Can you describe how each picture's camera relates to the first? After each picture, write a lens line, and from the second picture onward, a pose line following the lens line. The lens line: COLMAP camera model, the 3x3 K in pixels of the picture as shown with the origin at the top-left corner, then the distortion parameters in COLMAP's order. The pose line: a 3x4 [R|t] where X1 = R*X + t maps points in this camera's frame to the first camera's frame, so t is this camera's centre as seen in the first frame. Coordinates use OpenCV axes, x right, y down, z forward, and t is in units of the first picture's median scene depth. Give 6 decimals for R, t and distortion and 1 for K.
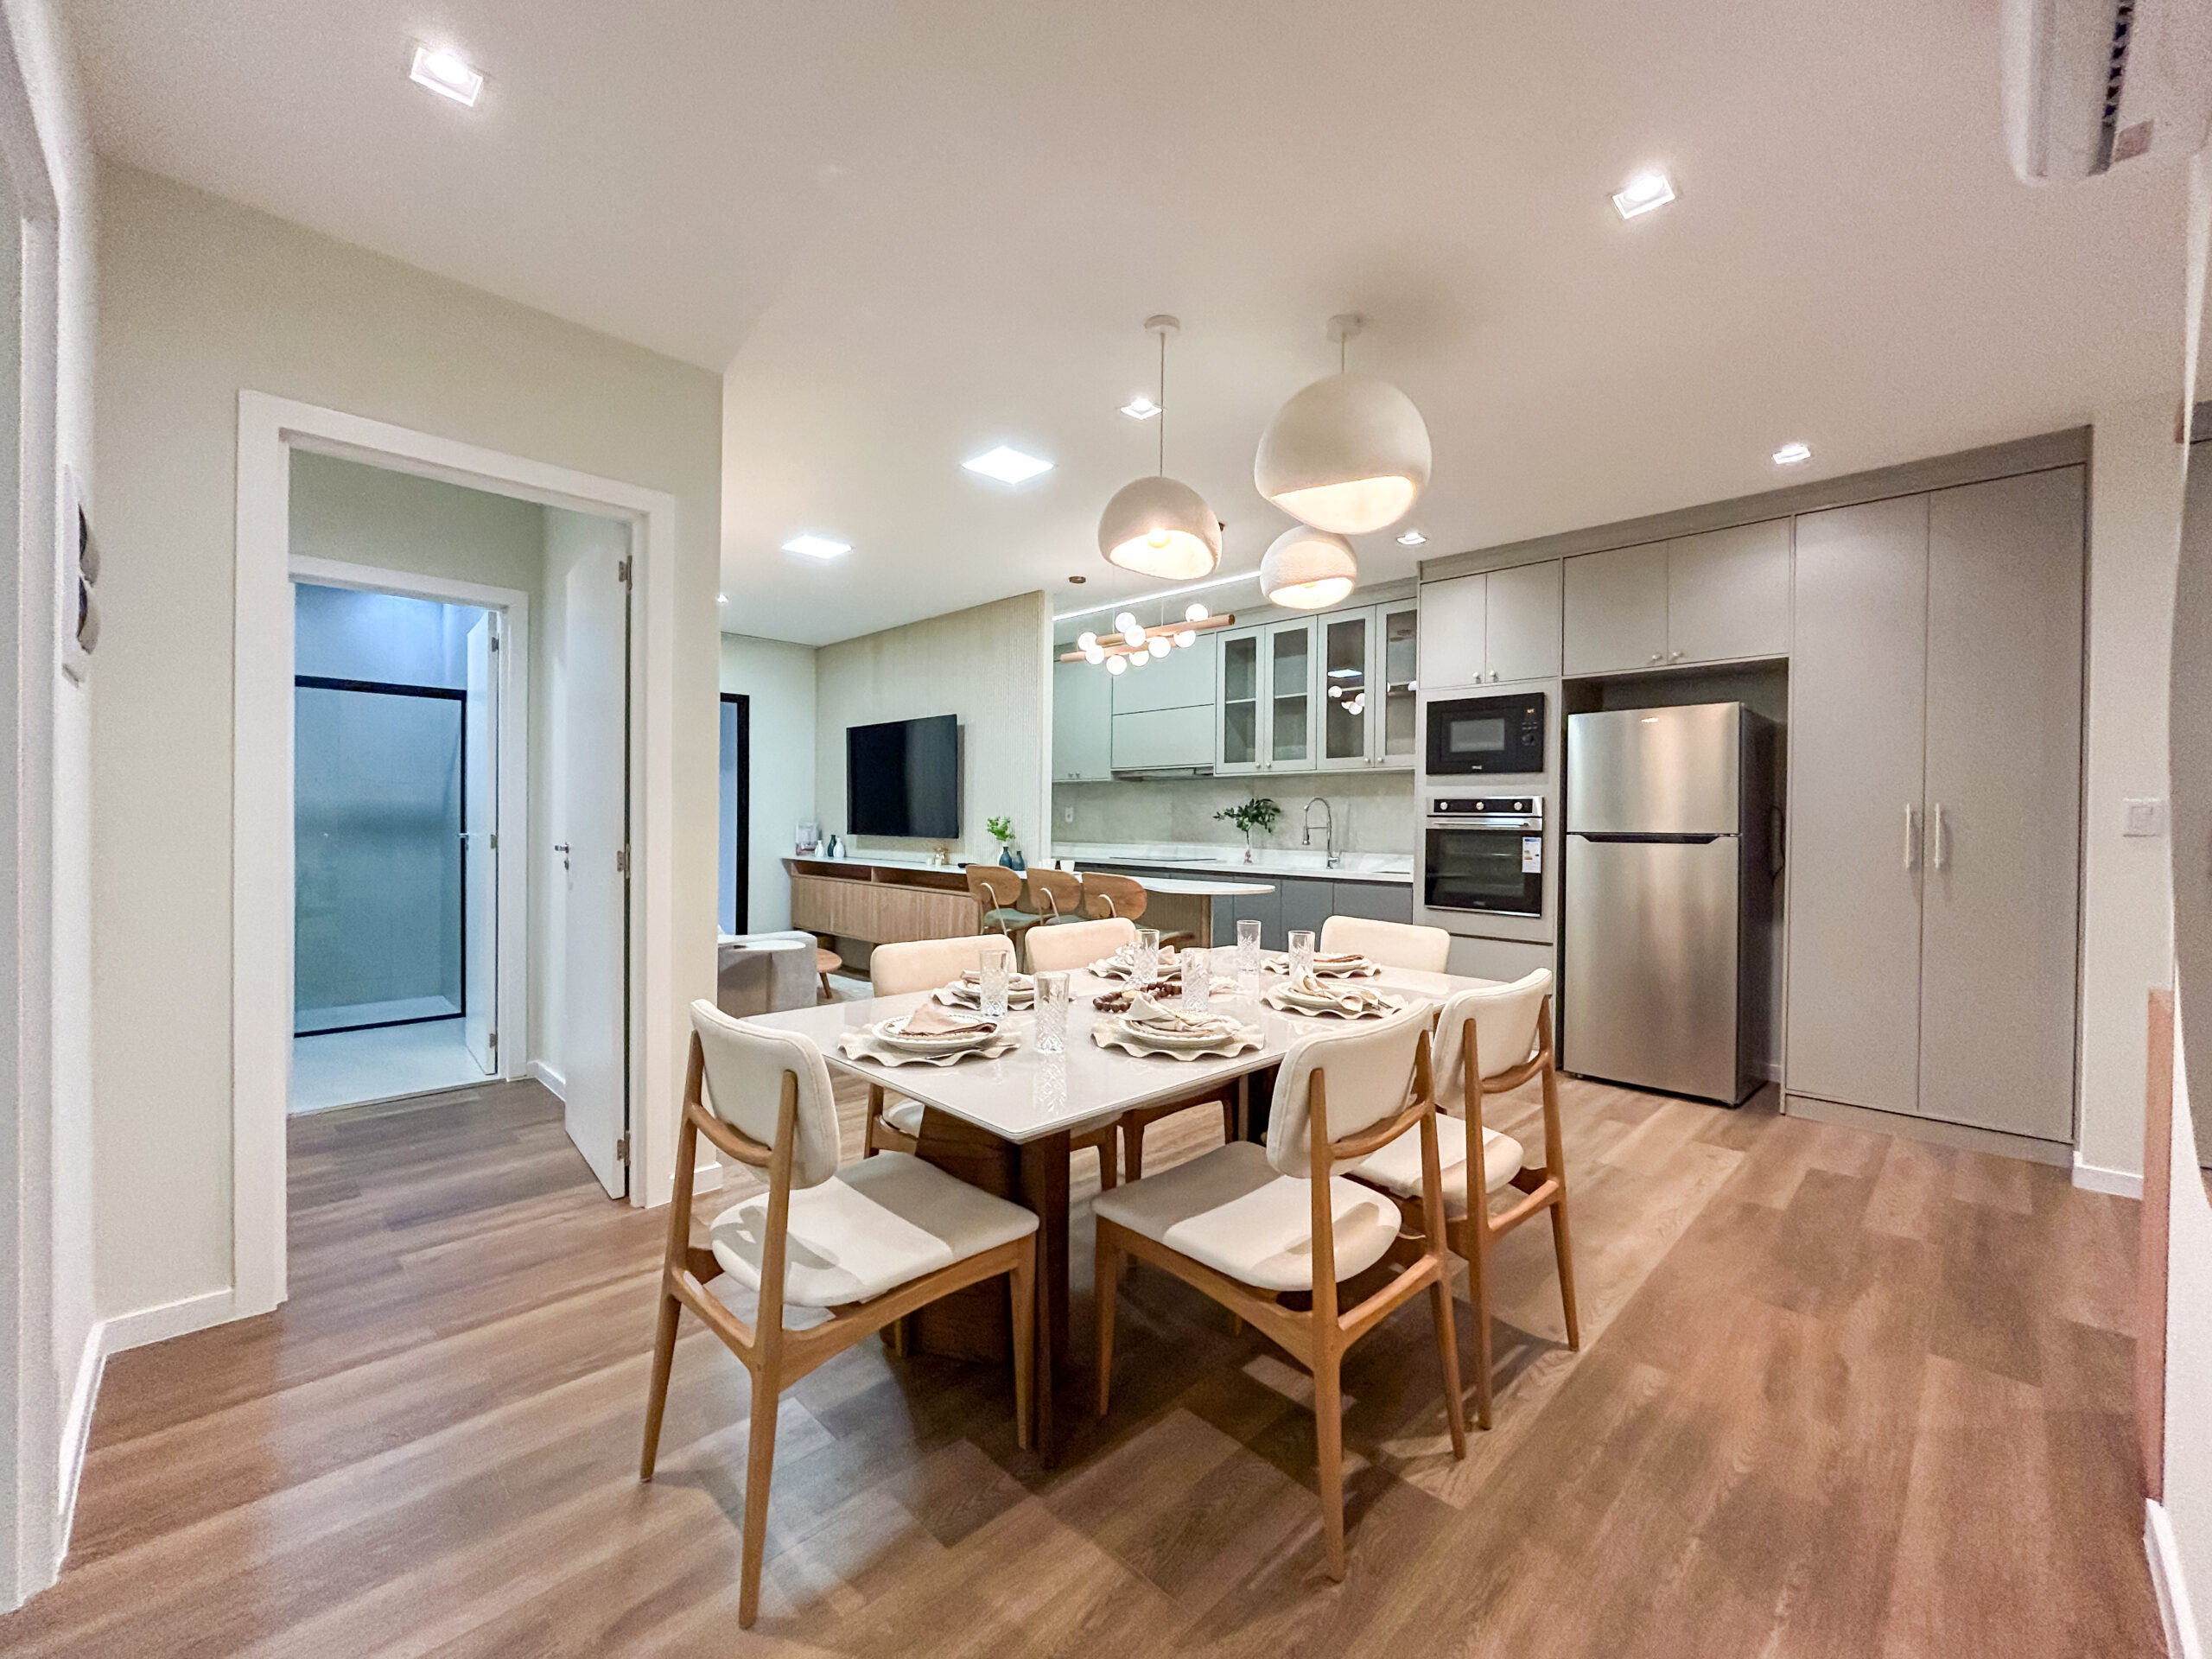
lens RADIAL K [[901.4, 0, 1102.2], [0, 901.4, 826.7], [0, 0, 1]] dist [-0.012217, 0.001606]
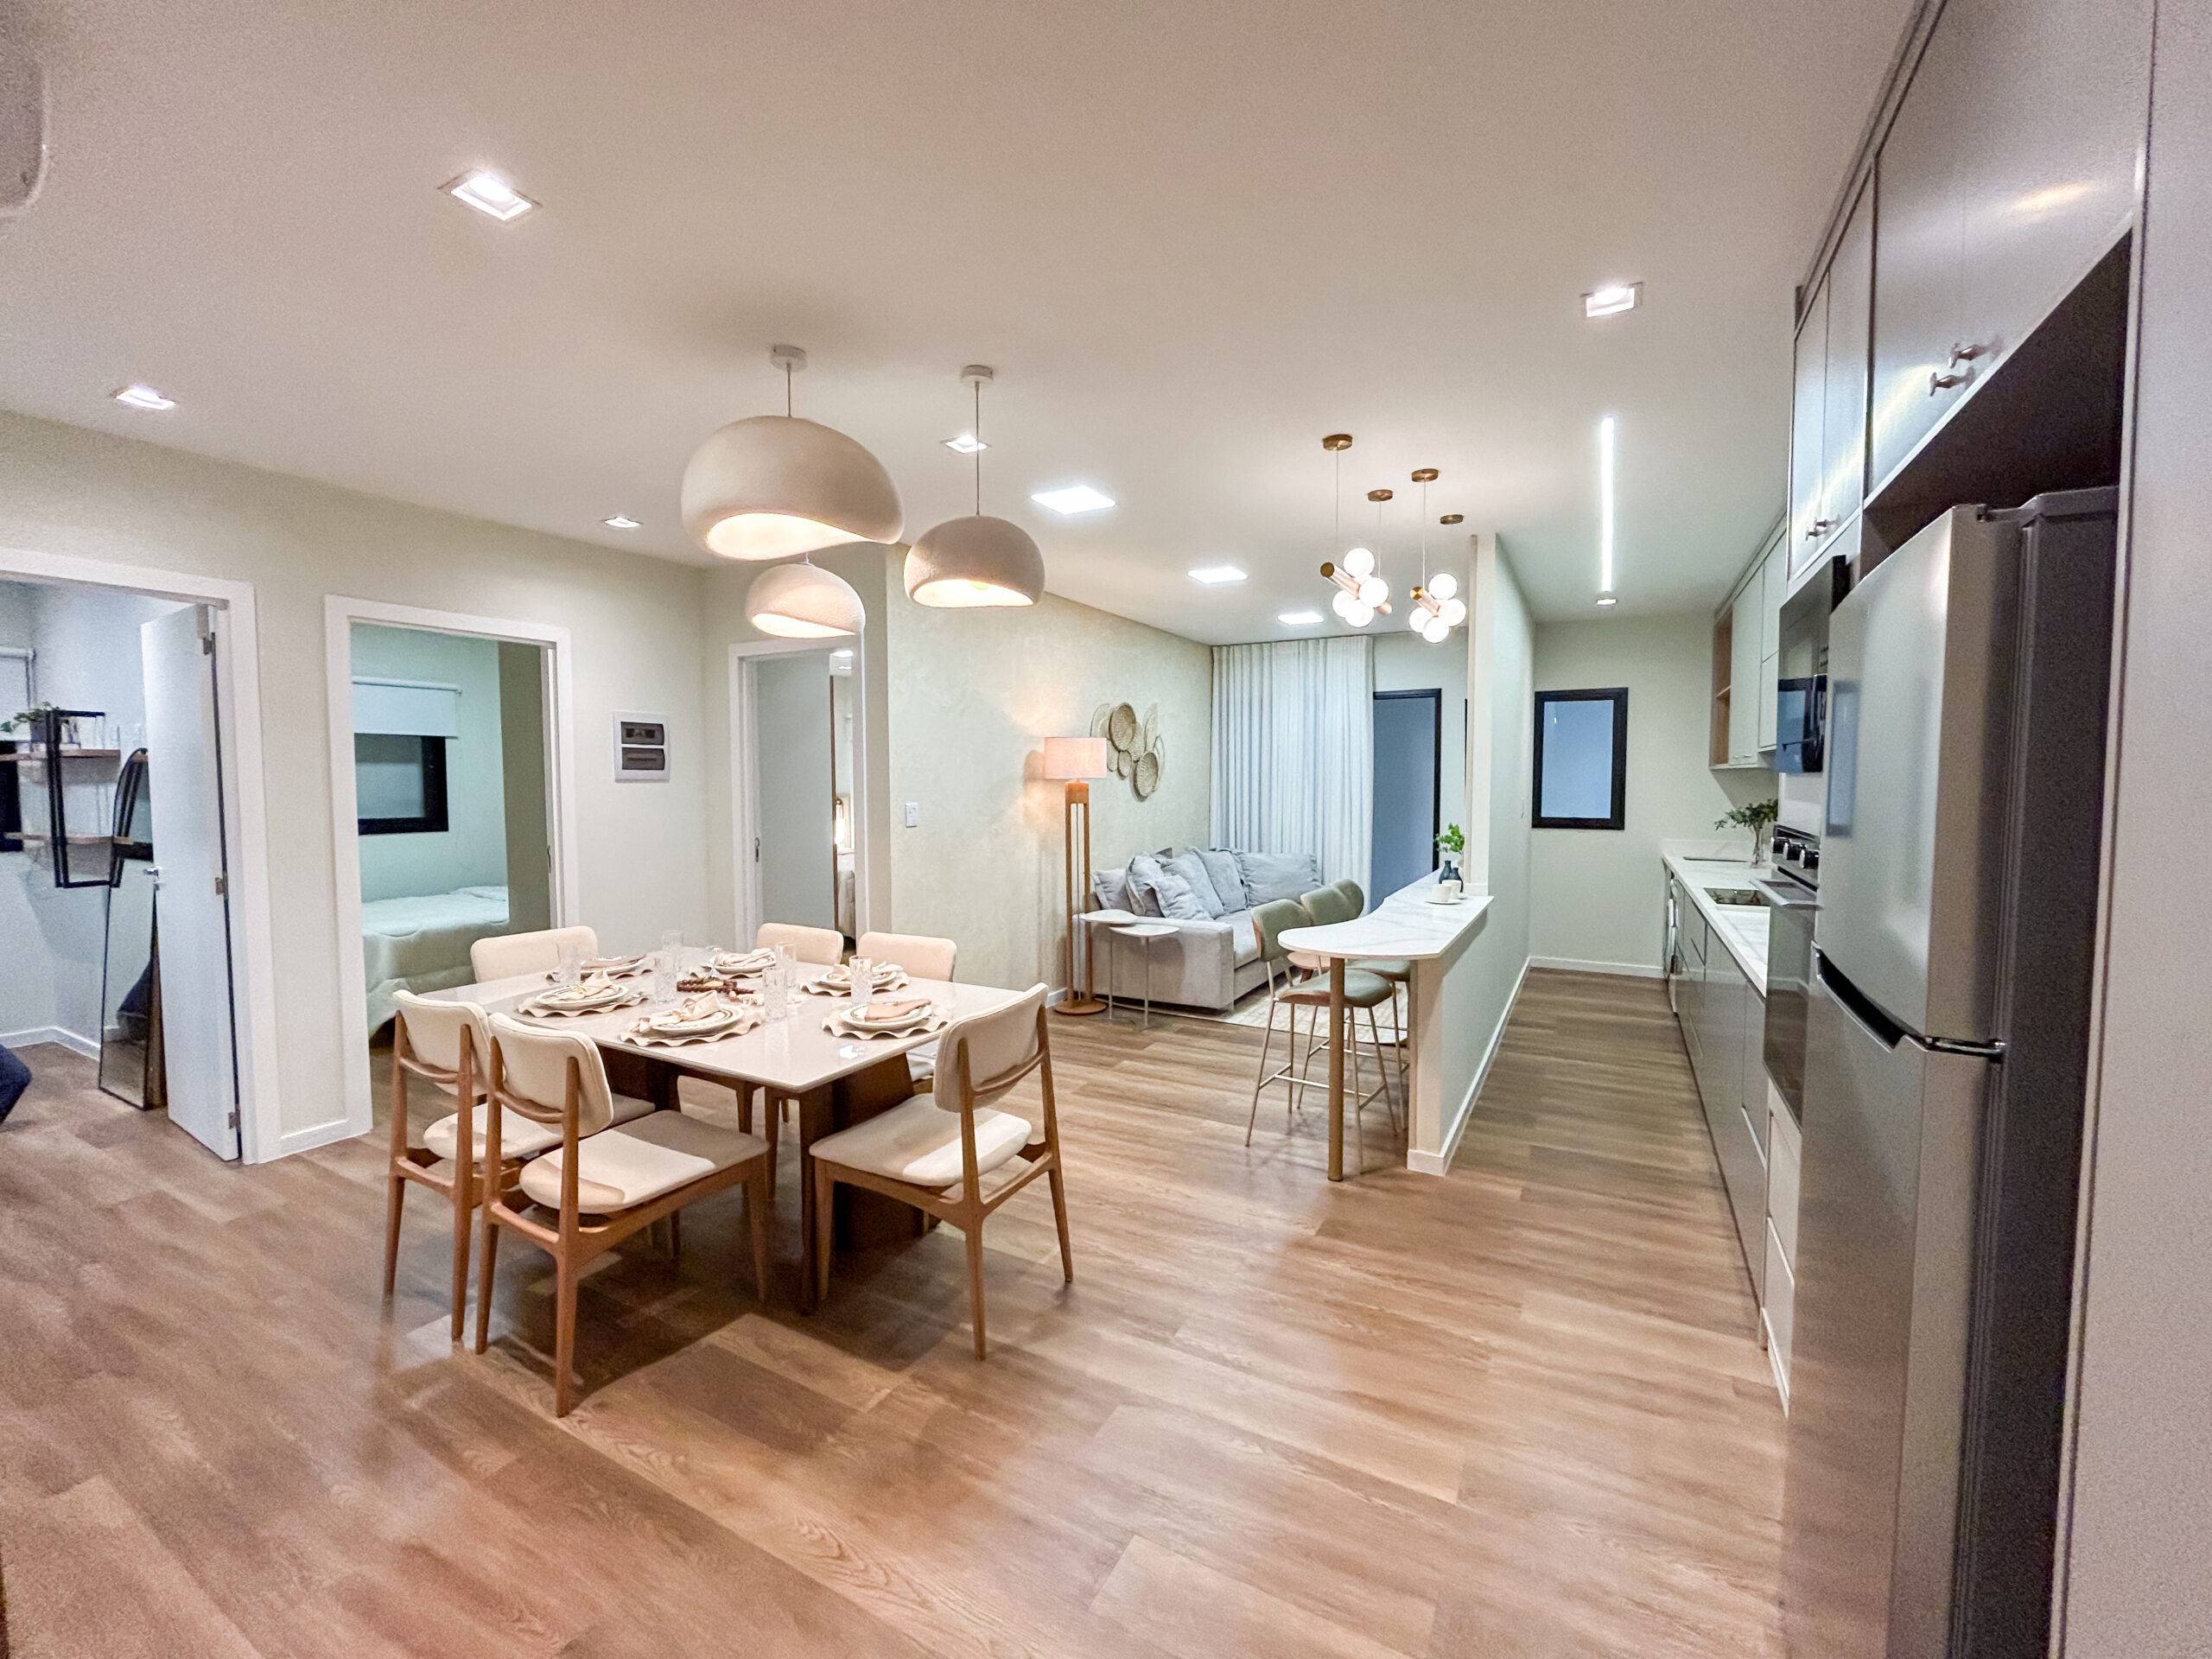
lens RADIAL K [[901.4, 0, 1108.8], [0, 901.4, 826.9], [0, 0, 1]] dist [-0.012217, 0.001606]
pose [[0.284401, 0.038273, -0.957941, 0.746453], [-0.000742, 0.999211, 0.039701, -0.051626], [0.958705, -0.010580, 0.284205, 0.599073]]
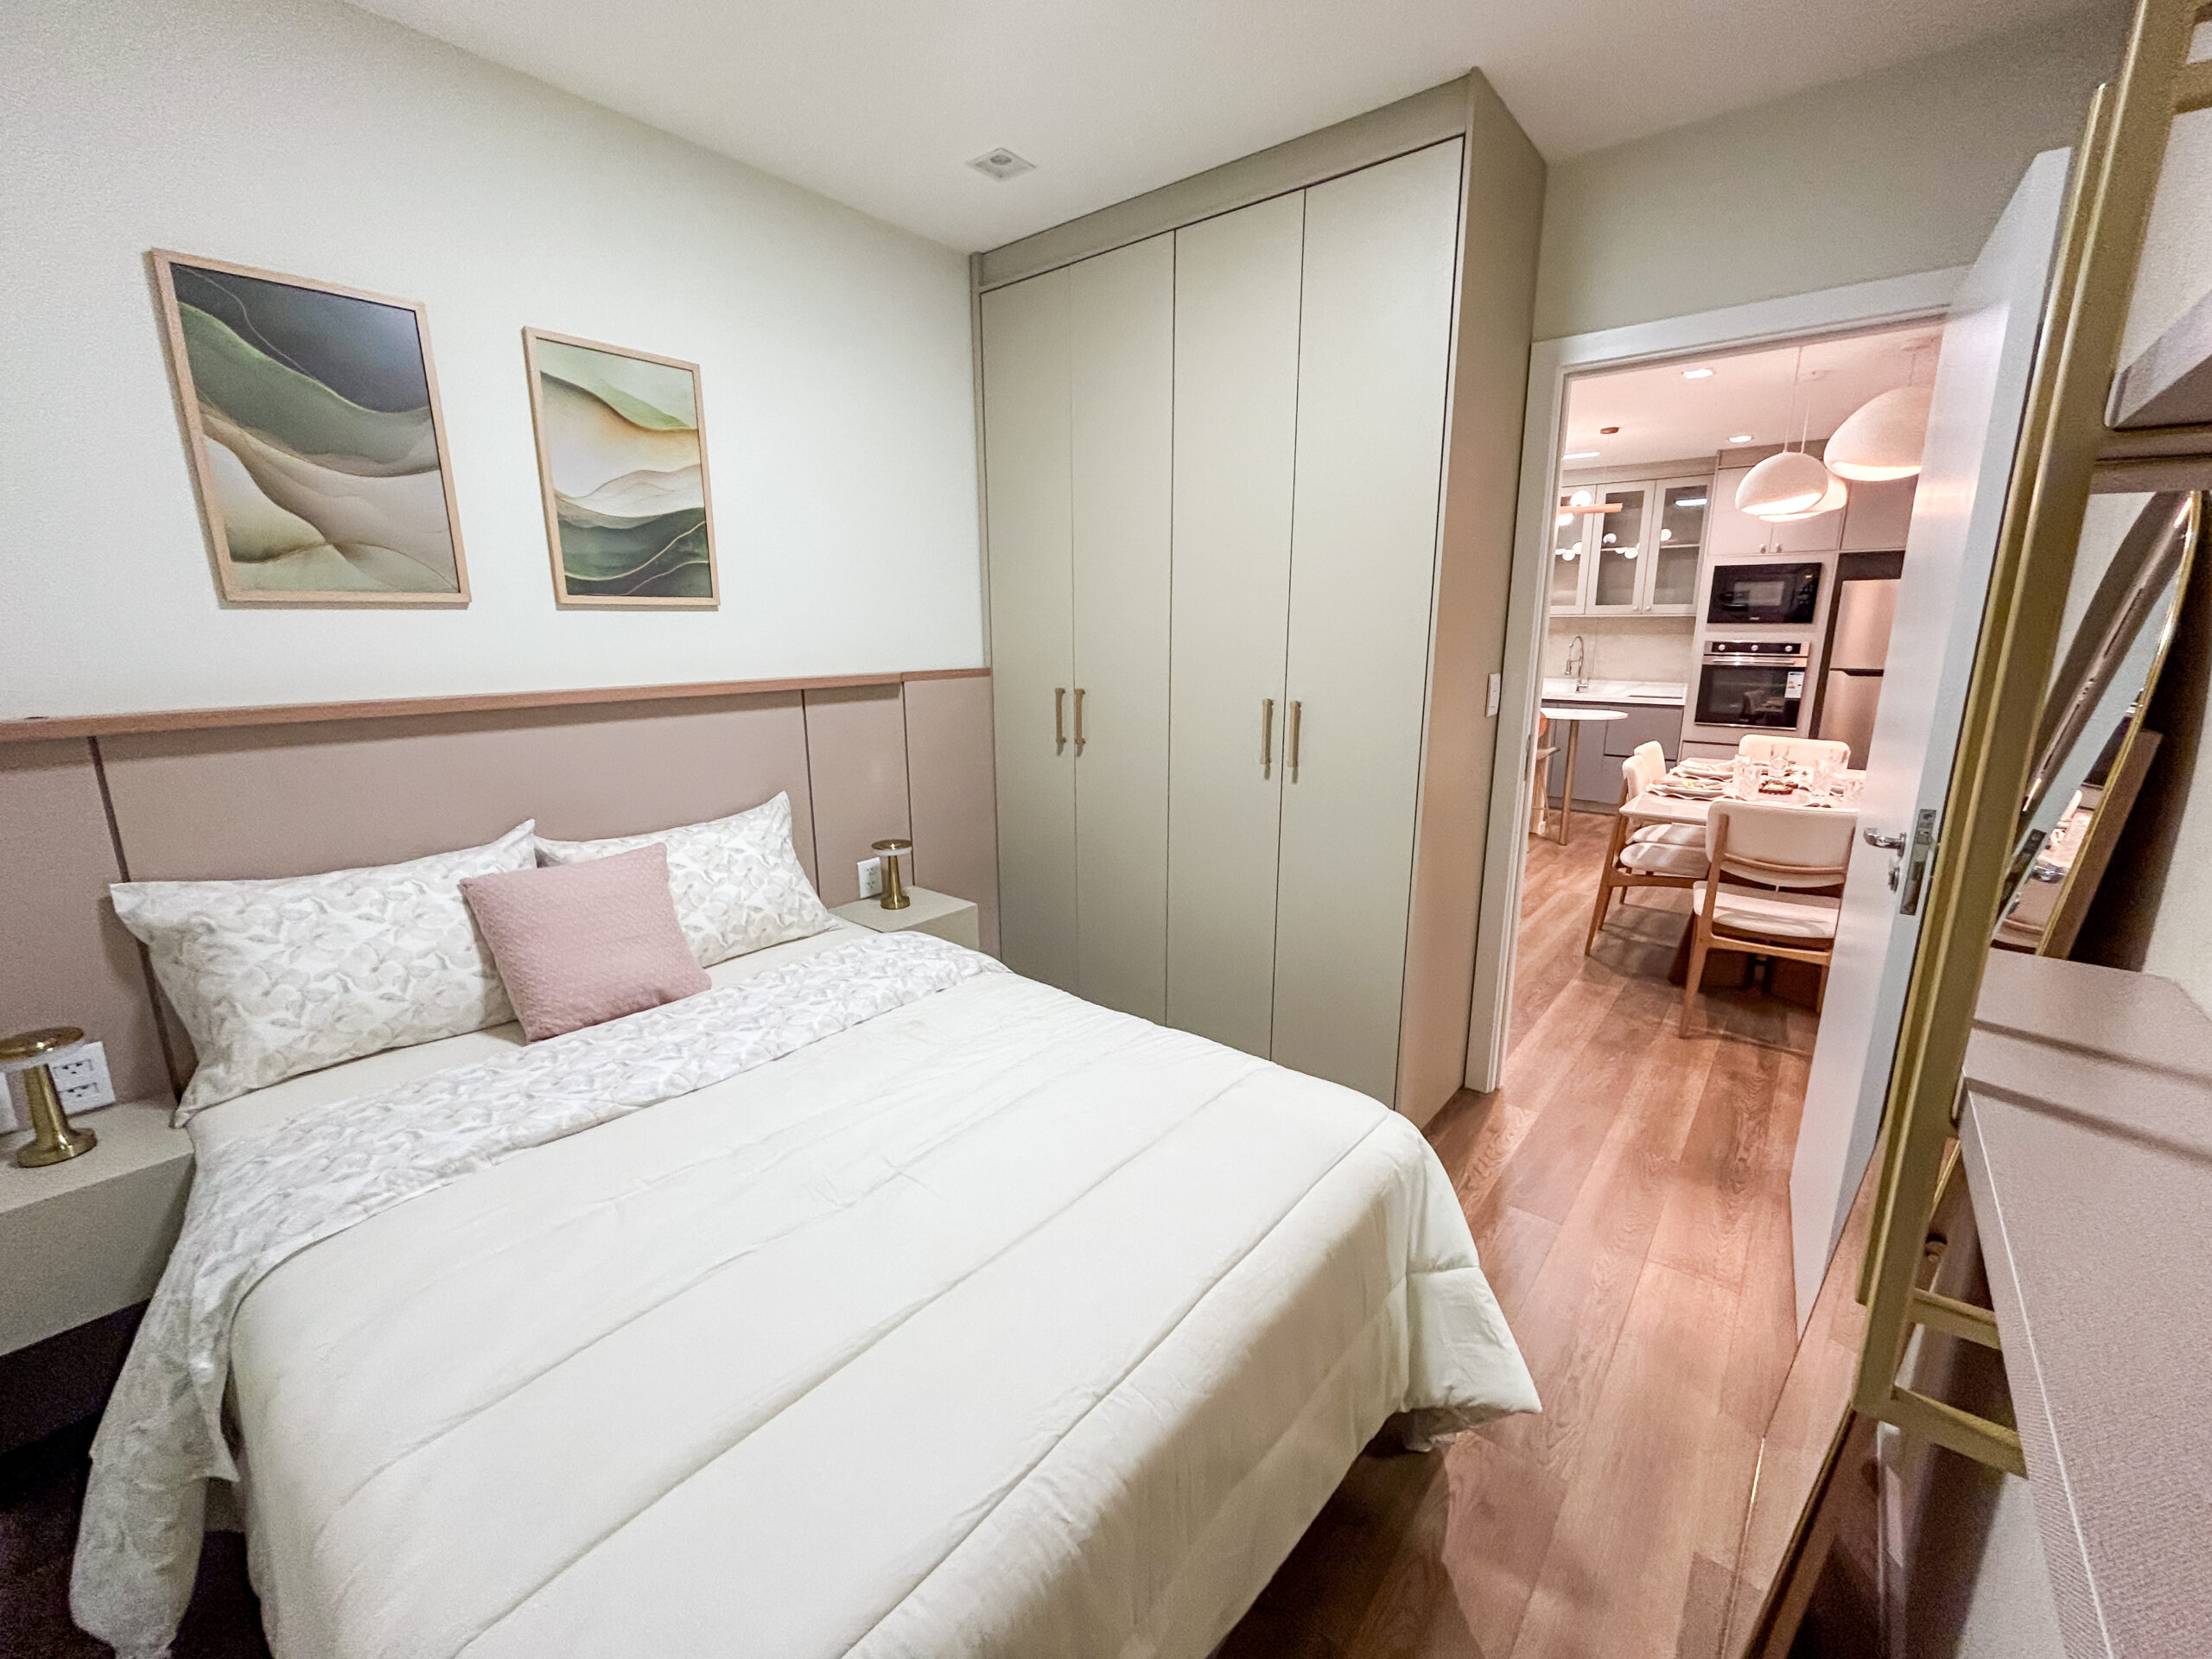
lens RADIAL K [[901.4, 0, 1108.6], [0, 901.4, 827.6], [0, 0, 1]] dist [-0.012217, 0.001606]
pose [[0.994989, -0.037467, 0.092697, -0.687466], [0.016750, 0.976493, 0.214899, -0.066062], [-0.098570, -0.212269, 0.972227, -0.264887]]
